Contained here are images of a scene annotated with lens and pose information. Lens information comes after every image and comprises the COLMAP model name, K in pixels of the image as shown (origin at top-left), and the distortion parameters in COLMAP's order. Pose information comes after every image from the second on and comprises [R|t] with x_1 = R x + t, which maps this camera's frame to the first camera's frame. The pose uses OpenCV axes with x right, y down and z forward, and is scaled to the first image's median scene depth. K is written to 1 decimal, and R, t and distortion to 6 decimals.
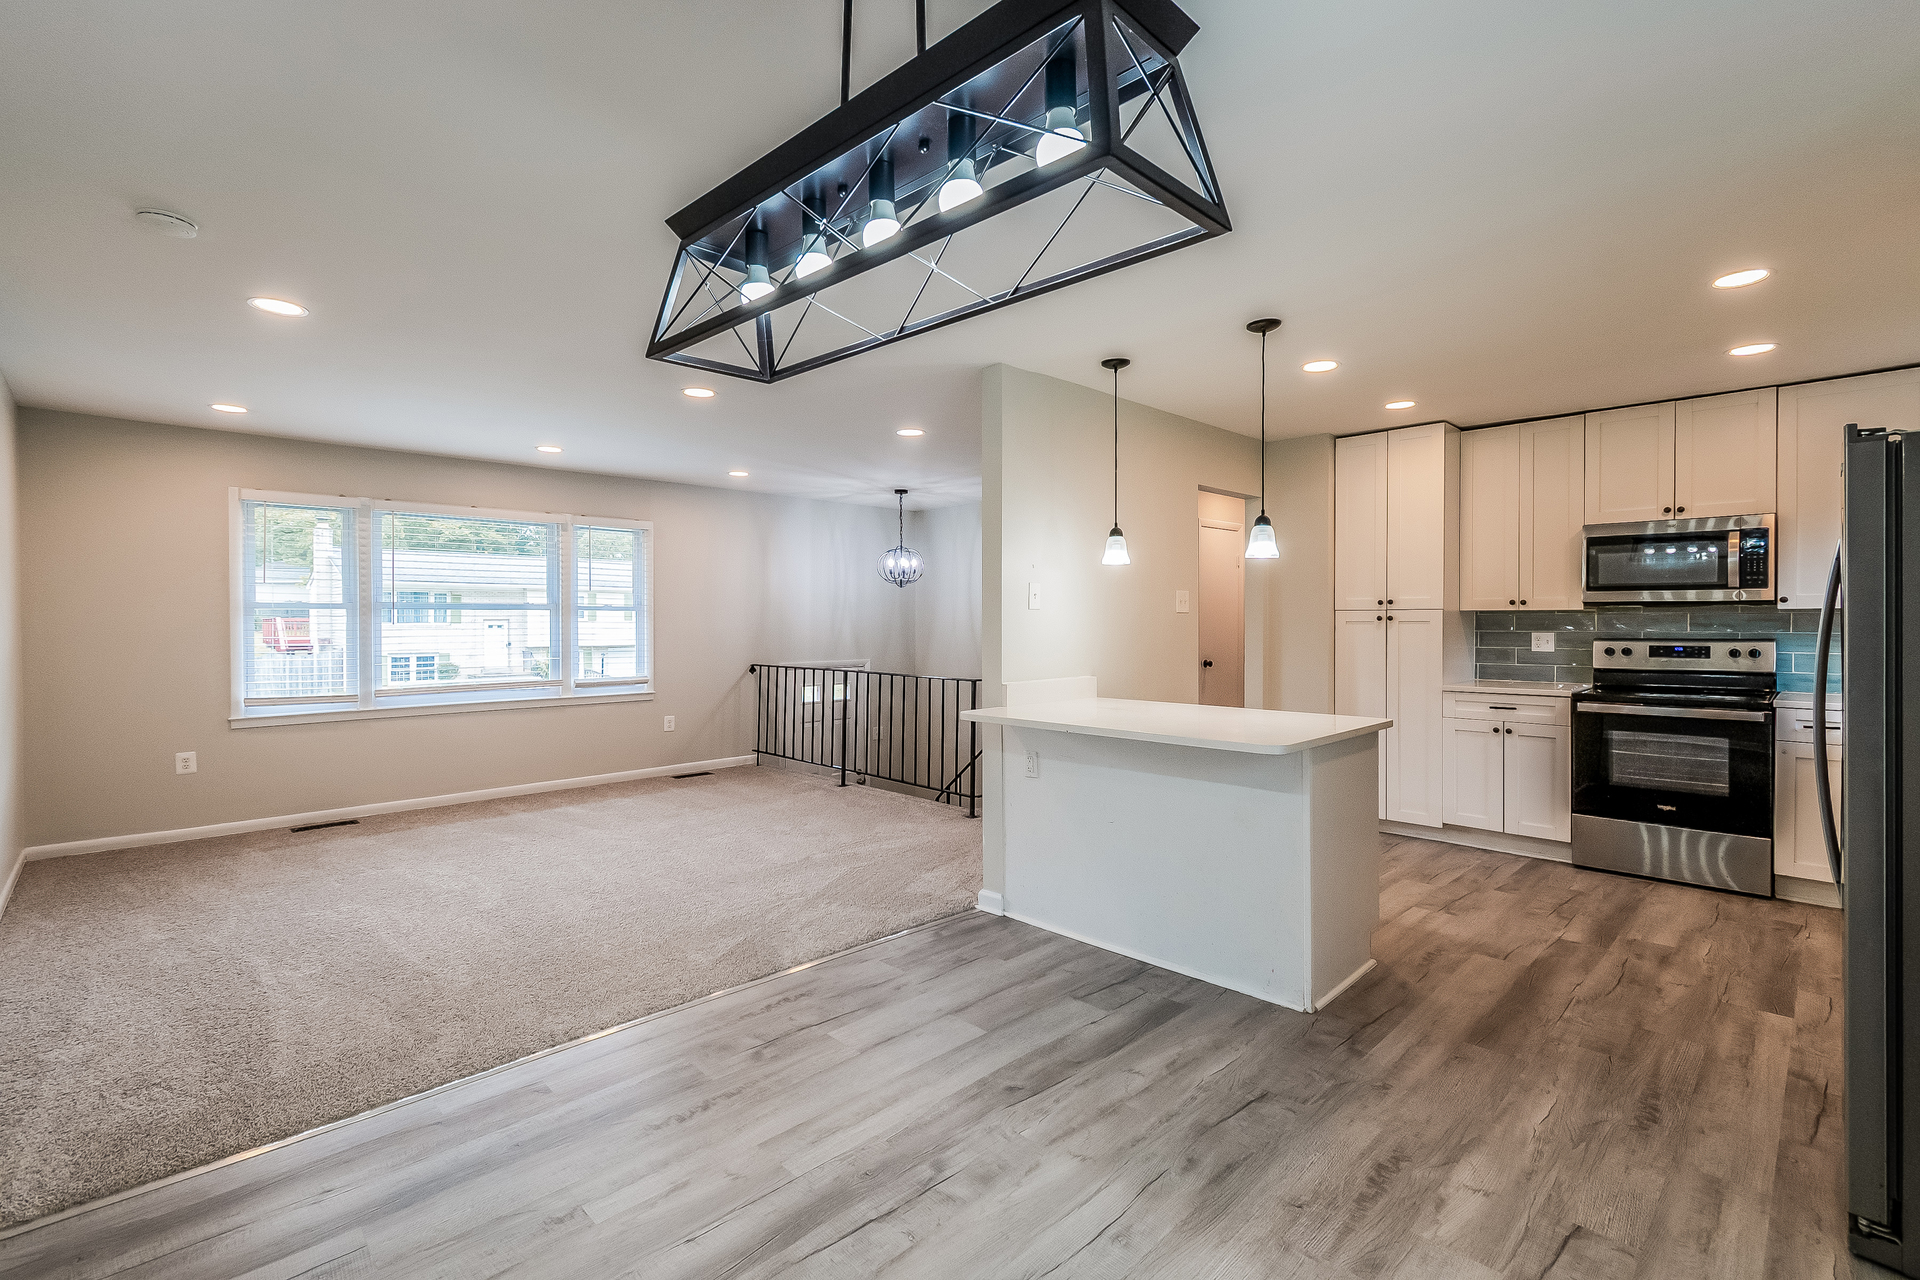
lens RADIAL K [[871.0, 0, 965.7], [0, 871.0, 626.8], [0, 0, 1]] dist [0.000730, -0.001340]
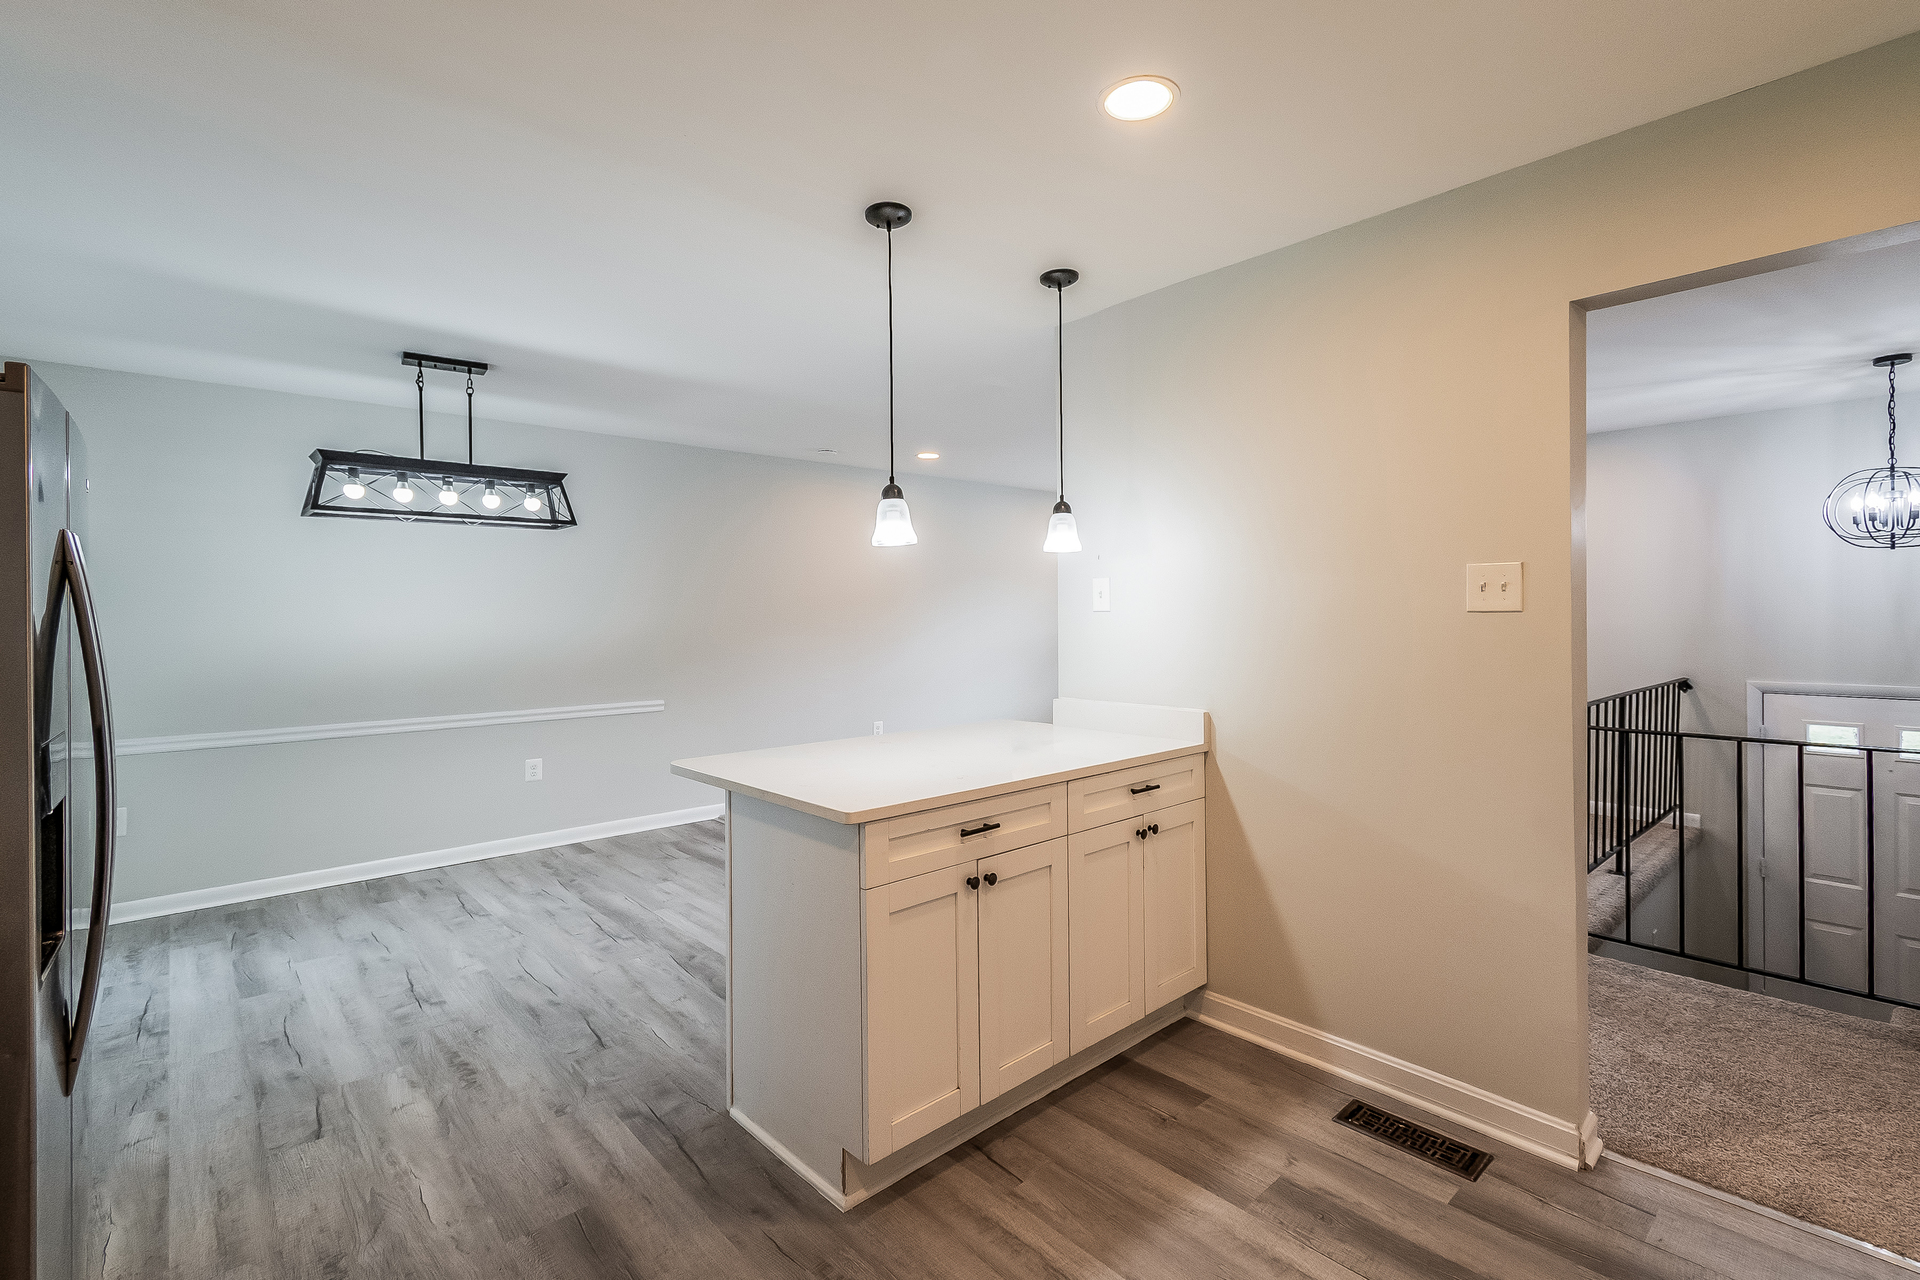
lens RADIAL K [[871.0, 0, 966.7], [0, 871.0, 611.3], [0, 0, 1]] dist [0.000730, -0.001340]
pose [[-0.041791, 0.006337, -0.999106, 0.713825], [0.001109, 0.999980, 0.006296, -0.019737], [0.999126, -0.000845, -0.041797, 0.744047]]
